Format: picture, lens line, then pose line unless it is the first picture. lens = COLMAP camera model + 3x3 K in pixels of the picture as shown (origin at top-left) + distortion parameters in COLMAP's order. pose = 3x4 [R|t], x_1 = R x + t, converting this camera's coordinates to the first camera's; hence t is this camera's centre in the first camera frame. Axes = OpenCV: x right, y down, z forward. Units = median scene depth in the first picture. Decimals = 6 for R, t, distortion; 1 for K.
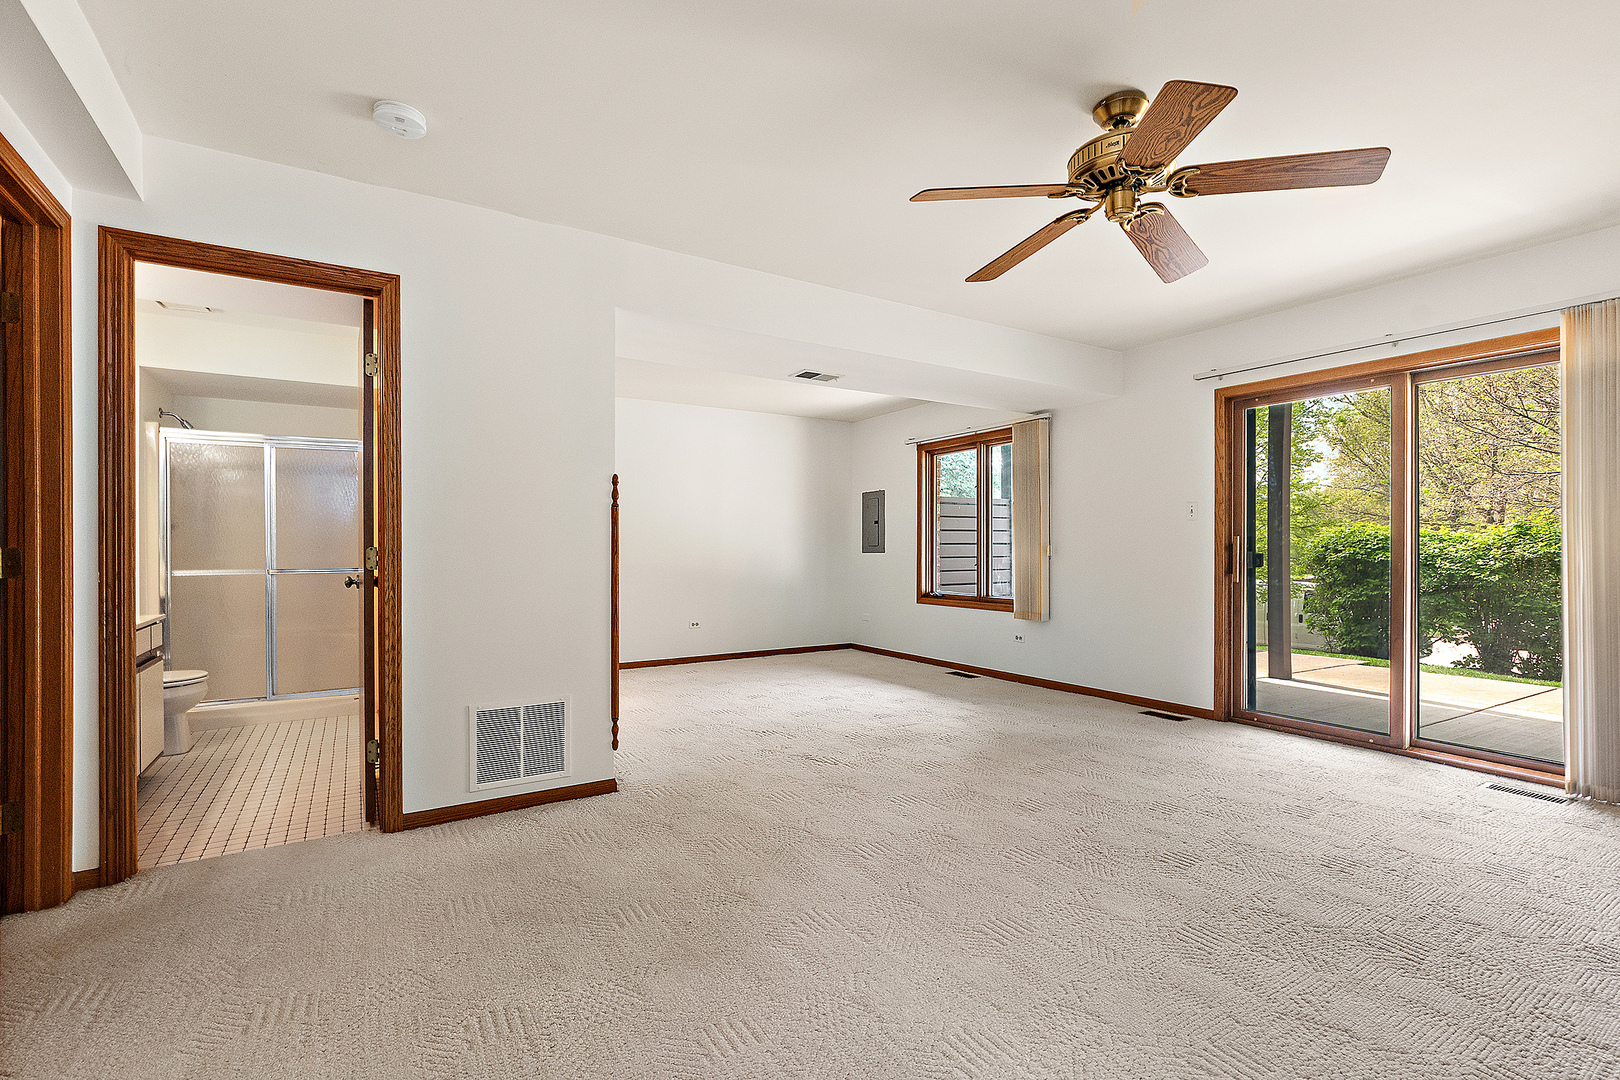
lens RADIAL K [[729.4, 0, 805.8], [0, 729.4, 550.7], [0, 0, 1]] dist [-0.000283, 0.000029]
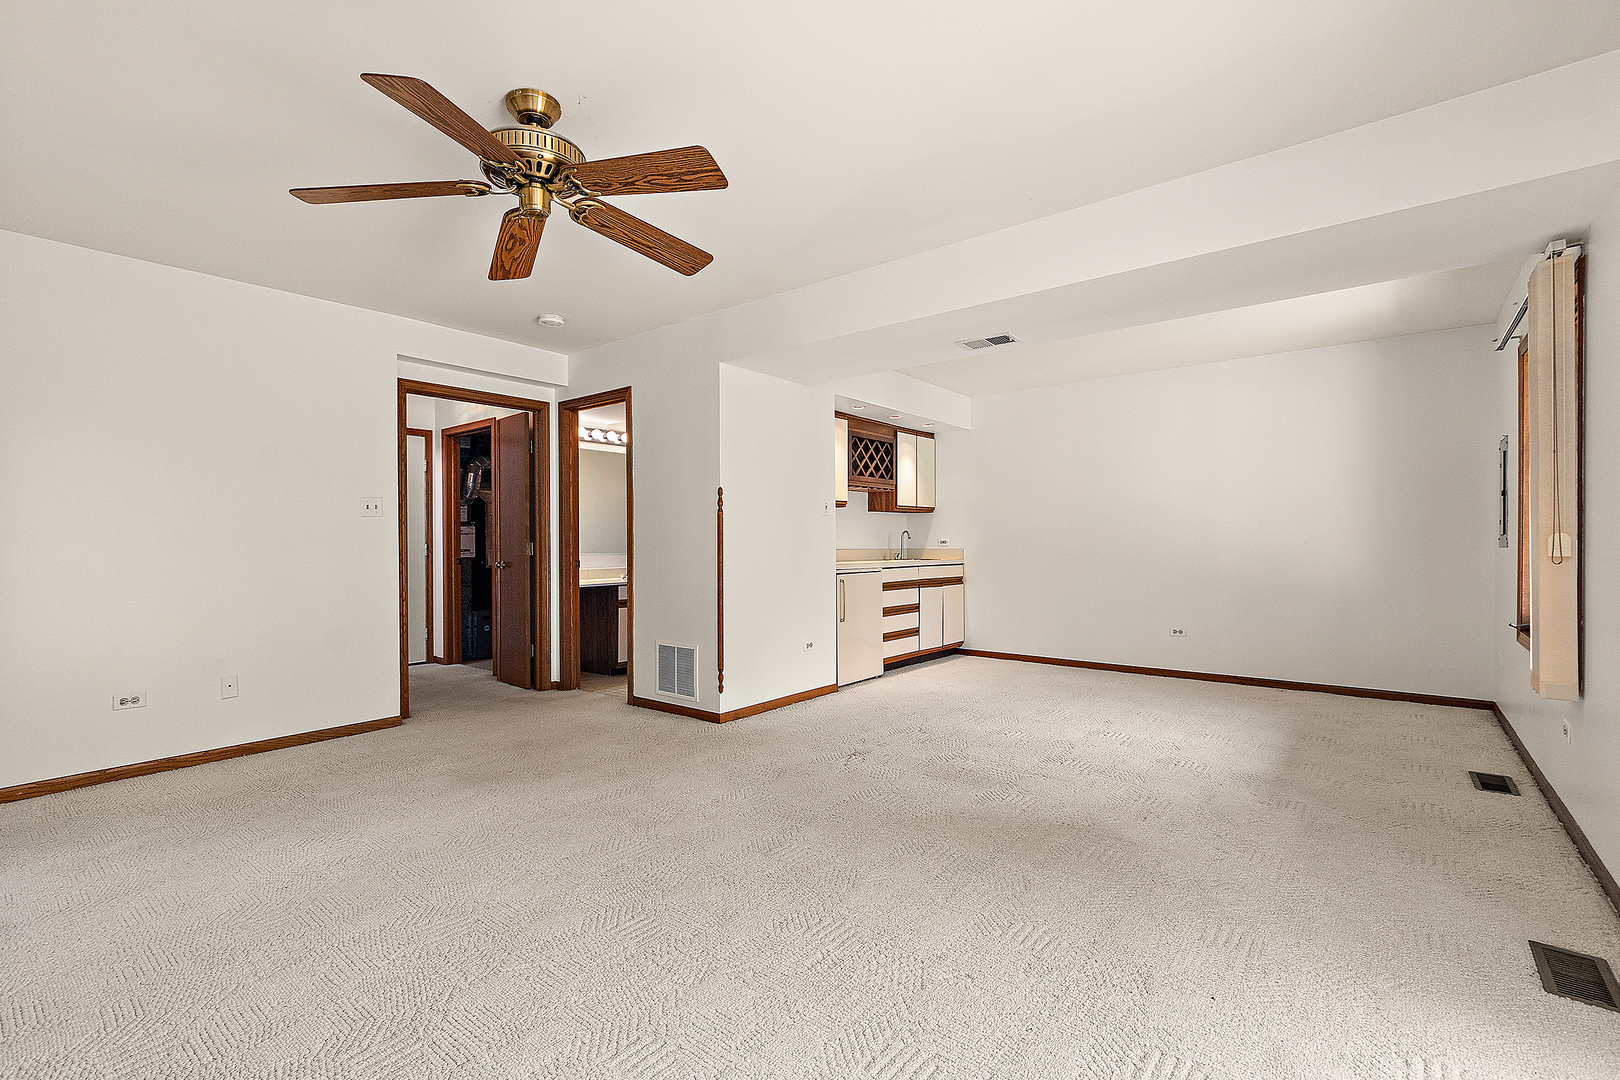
lens RADIAL K [[702.9, 0, 814.9], [0, 702.9, 546.4], [0, 0, 1]] dist [0.000935, 0.000164]
pose [[0.346708, 0.000300, -0.937973, 1.010560], [-0.000731, 1.000000, 0.000050, 0.003995], [0.937973, 0.000668, 0.346708, 0.715721]]
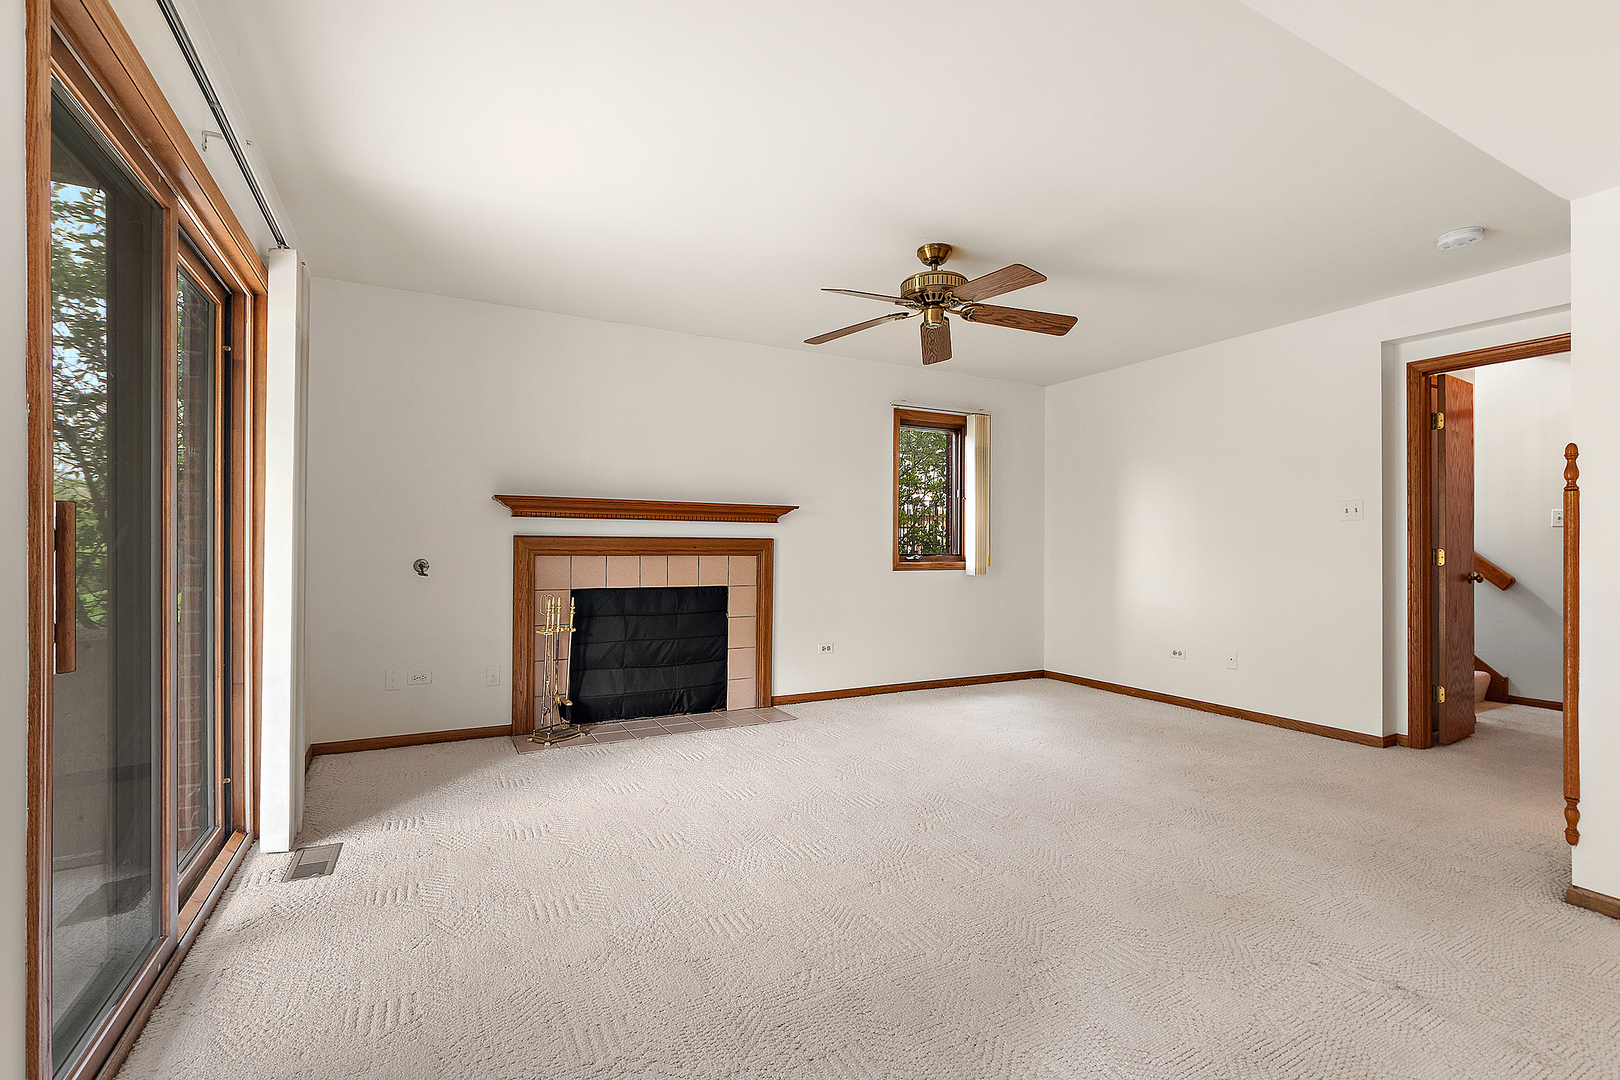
lens RADIAL K [[702.9, 0, 814.9], [0, 702.9, 546.4], [0, 0, 1]] dist [0.000935, 0.000164]
pose [[-0.998071, -0.003074, 0.062002, 0.409870], [-0.002838, 0.999988, 0.003896, -0.007999], [-0.062013, 0.003712, -0.998068, 1.706961]]
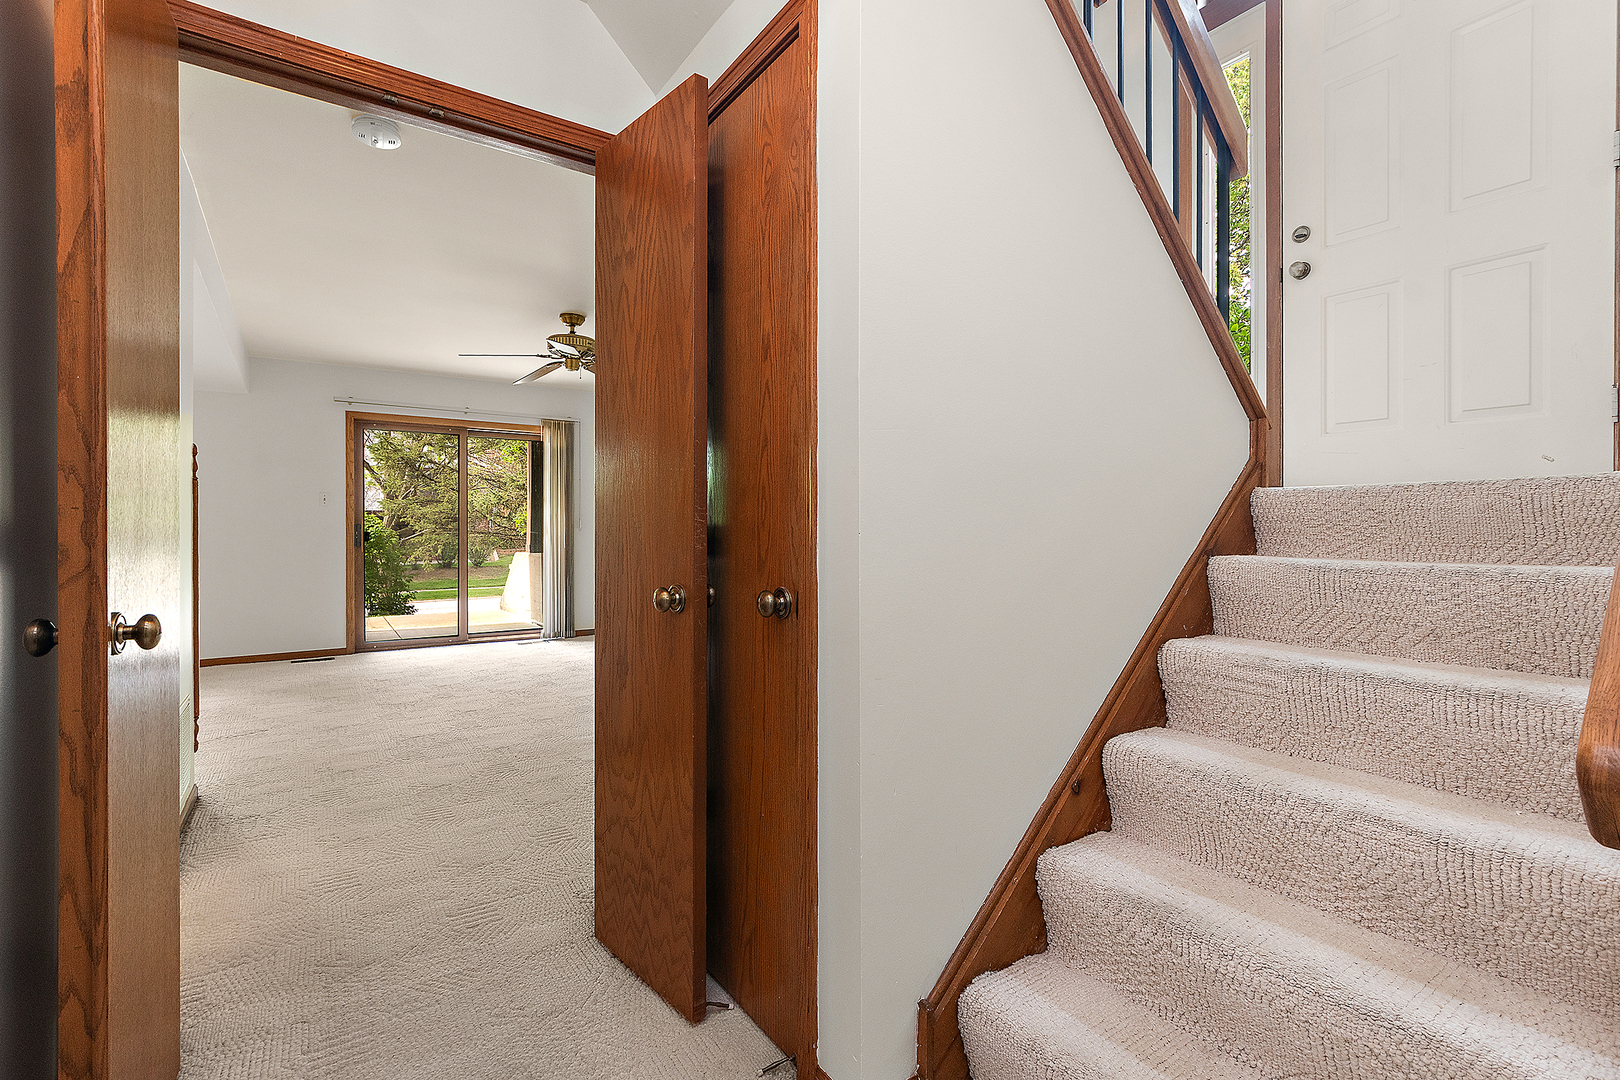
lens RADIAL K [[737.7, 0, 809.6], [0, 737.7, 534.9], [0, 0, 1]] dist [-0.000130, 0.000046]
pose [[-0.044312, -0.008126, 0.998985, -1.198248], [0.004030, 0.999957, 0.008312, 0.001773], [-0.999010, 0.004395, -0.044278, 0.288113]]
